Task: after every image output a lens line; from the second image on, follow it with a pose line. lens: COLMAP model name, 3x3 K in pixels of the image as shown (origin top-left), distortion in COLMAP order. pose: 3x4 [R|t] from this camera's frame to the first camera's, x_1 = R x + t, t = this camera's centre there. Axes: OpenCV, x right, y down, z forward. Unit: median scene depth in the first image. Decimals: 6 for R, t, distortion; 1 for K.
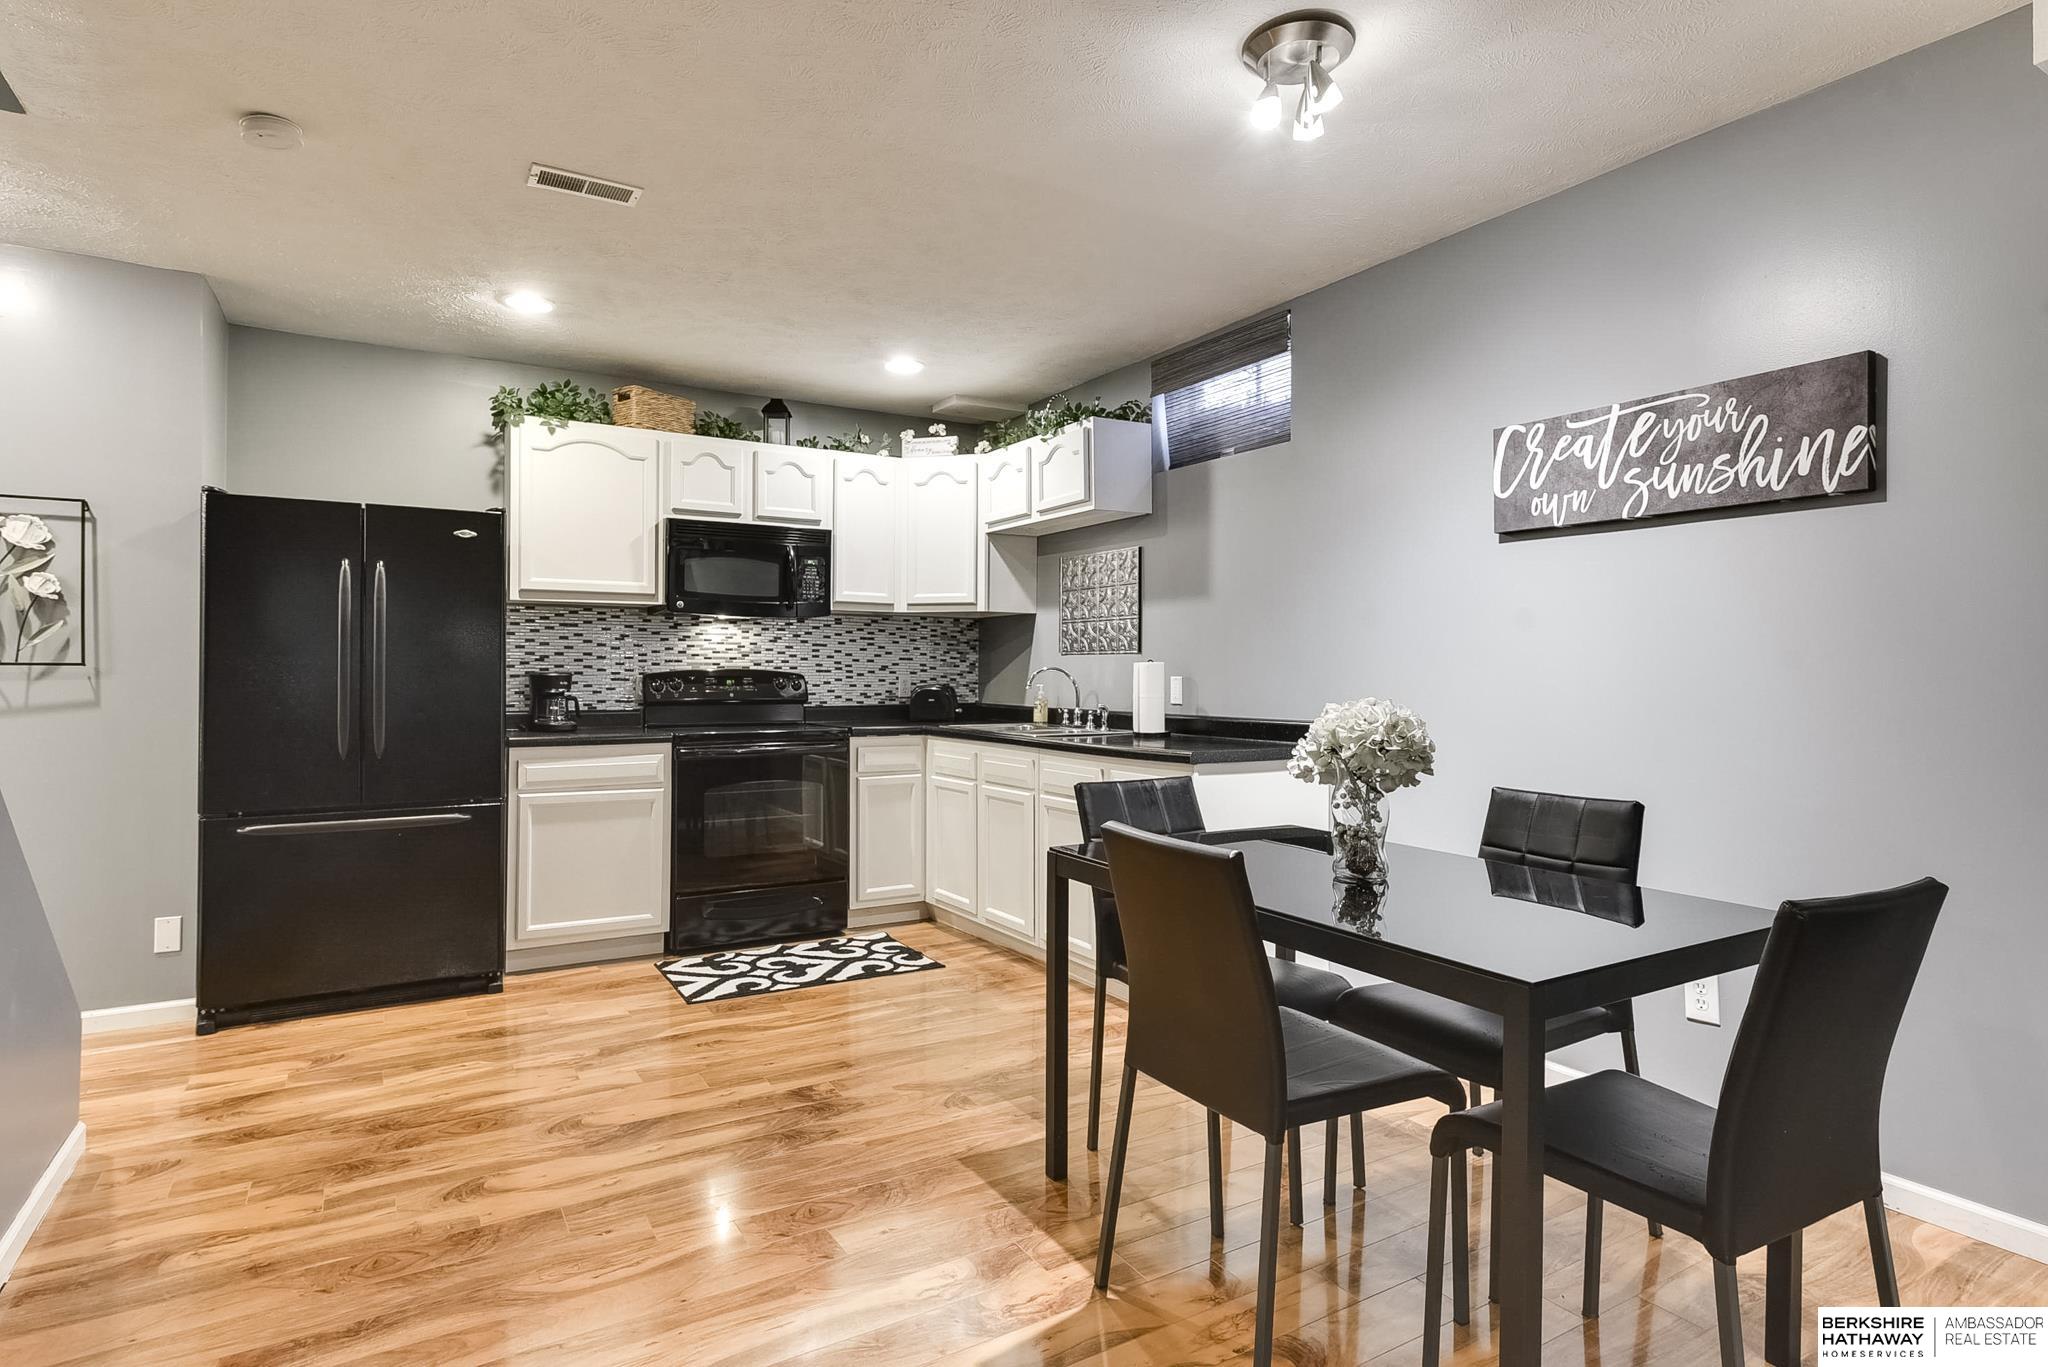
lens RADIAL K [[1068.1, 0, 1030.2], [0, 1068.1, 663.1], [0, 0, 1]] dist [-0.001327, -0.000071]
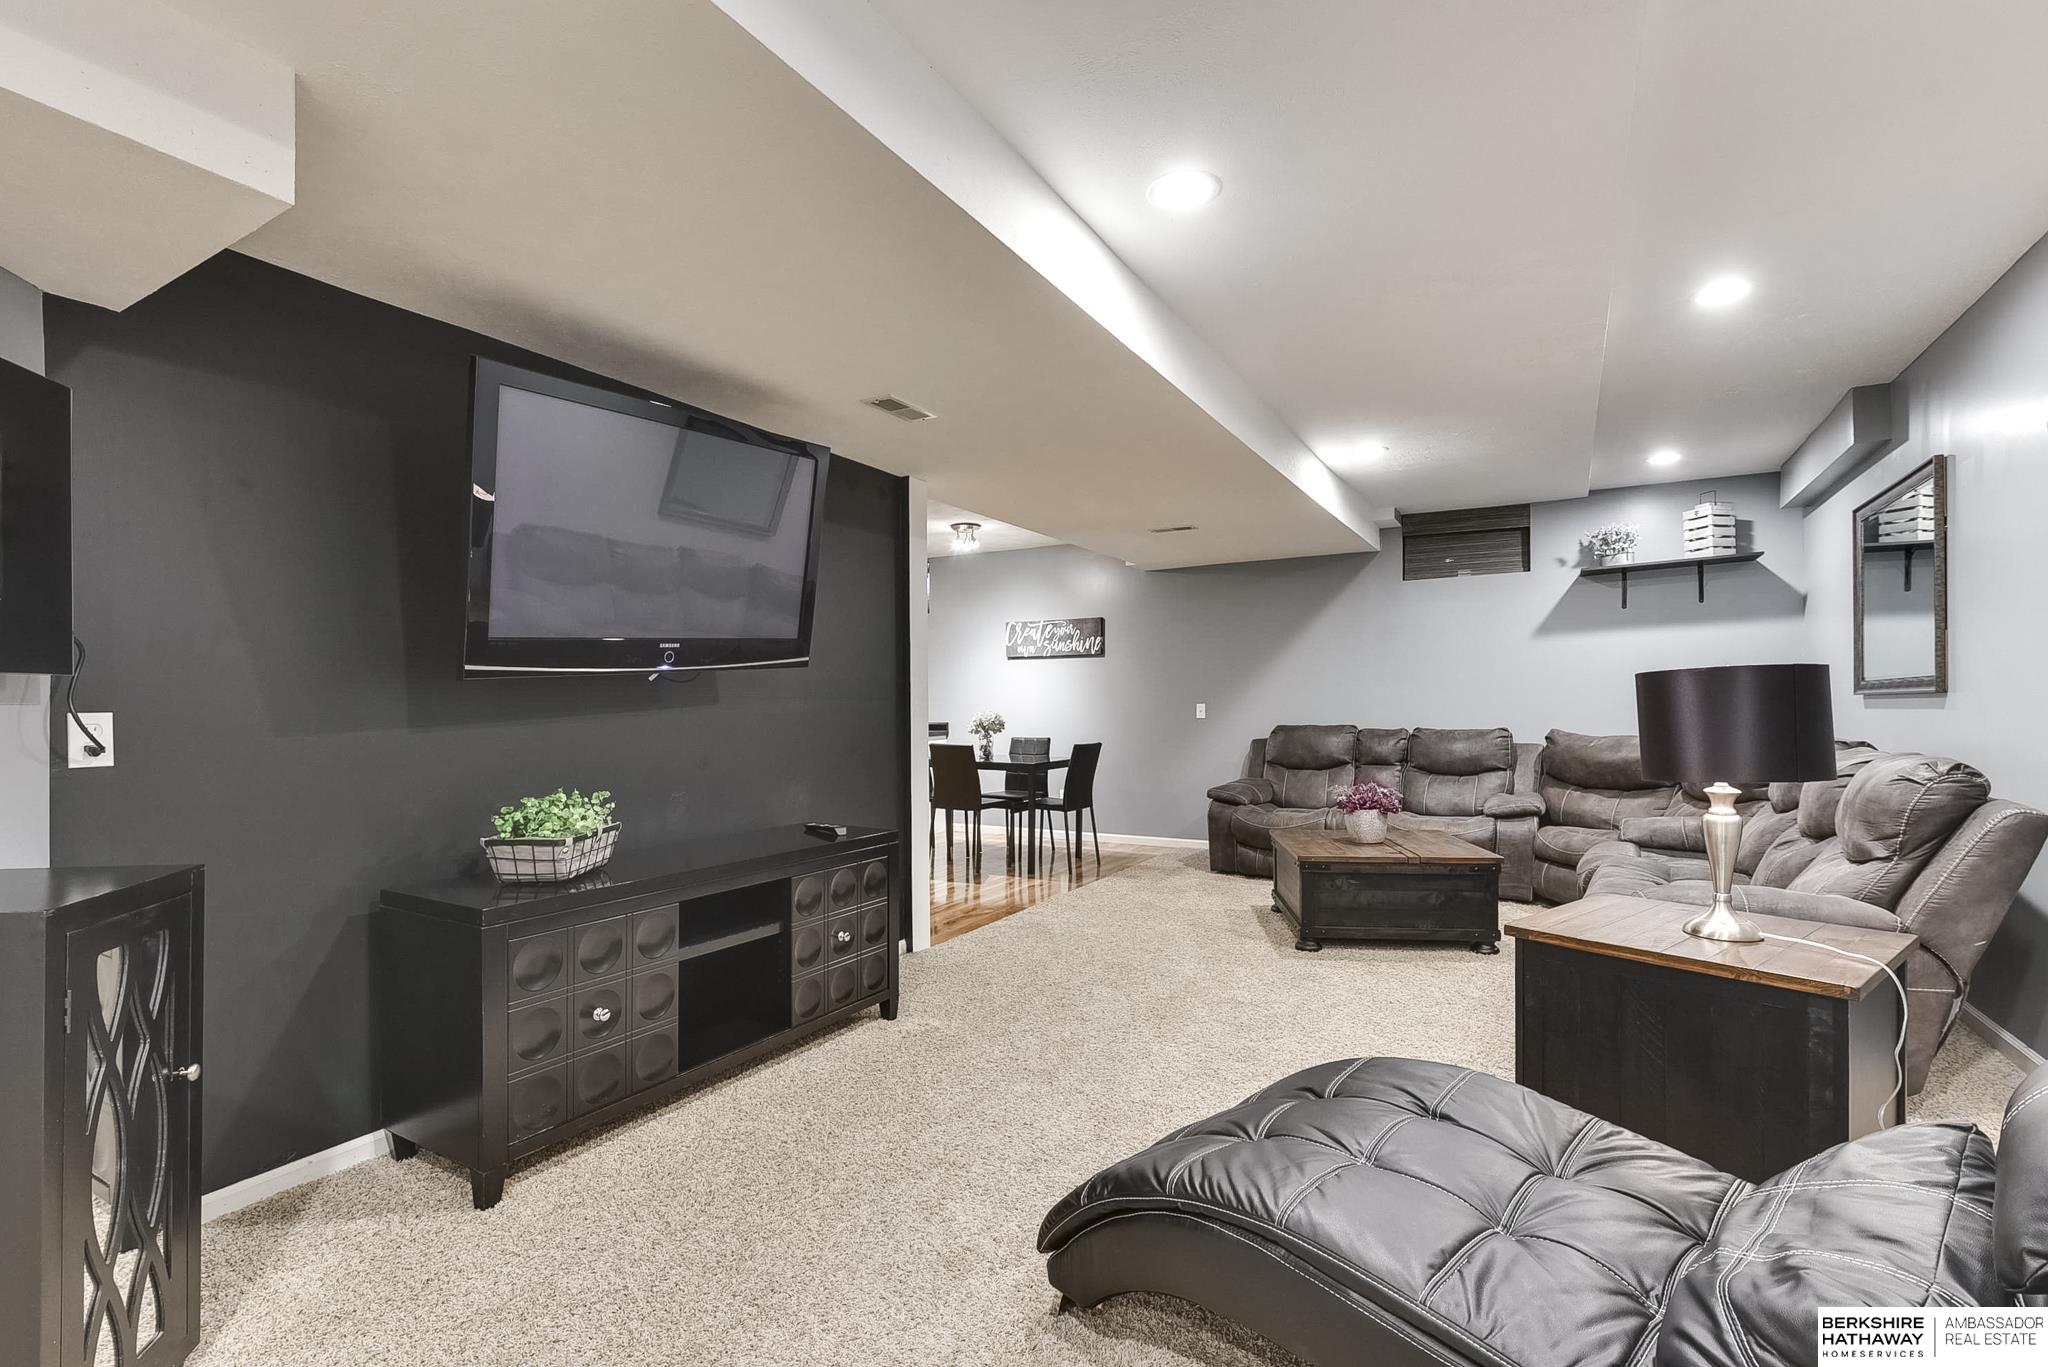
lens RADIAL K [[913.7, 0, 1024.5], [0, 913.7, 688.3], [0, 0, 1]] dist [-0.000971, -0.000313]
pose [[0.878904, -0.001929, 0.476994, -0.824389], [0.004827, 0.999977, -0.004850, -0.022087], [-0.476974, 0.006565, 0.878893, -1.417510]]
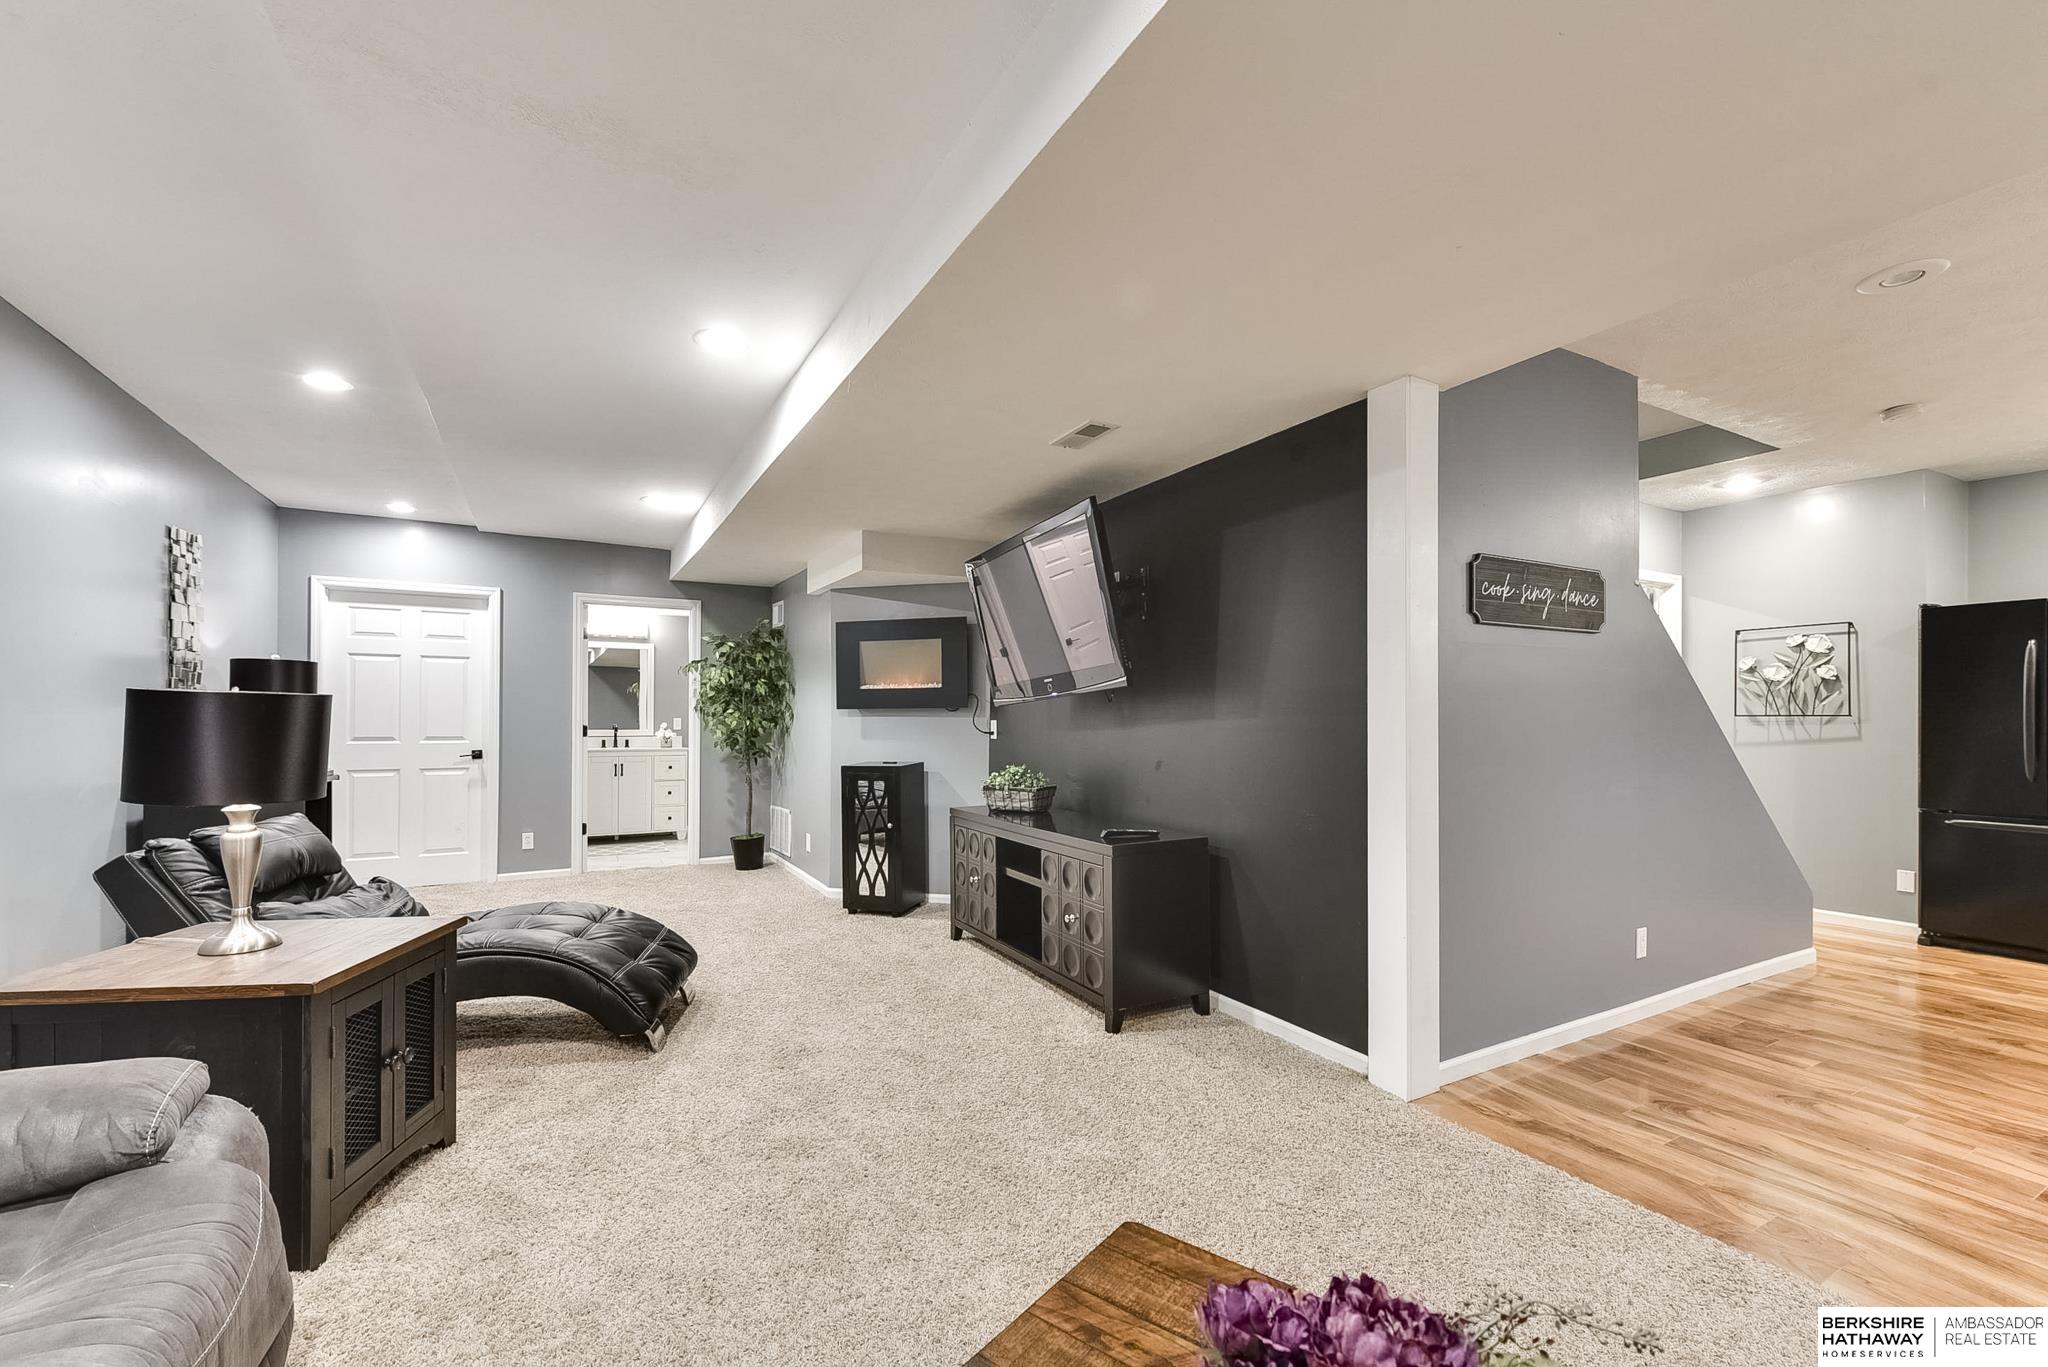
lens RADIAL K [[852.1, 0, 1019.3], [0, 852.1, 722.0], [0, 0, 1]] dist [-0.001474, -0.000939]
pose [[-0.050928, 0.000832, -0.998702, 0.686338], [0.009803, 0.999952, 0.000333, -0.002454], [0.998654, -0.009773, -0.050934, -0.348699]]
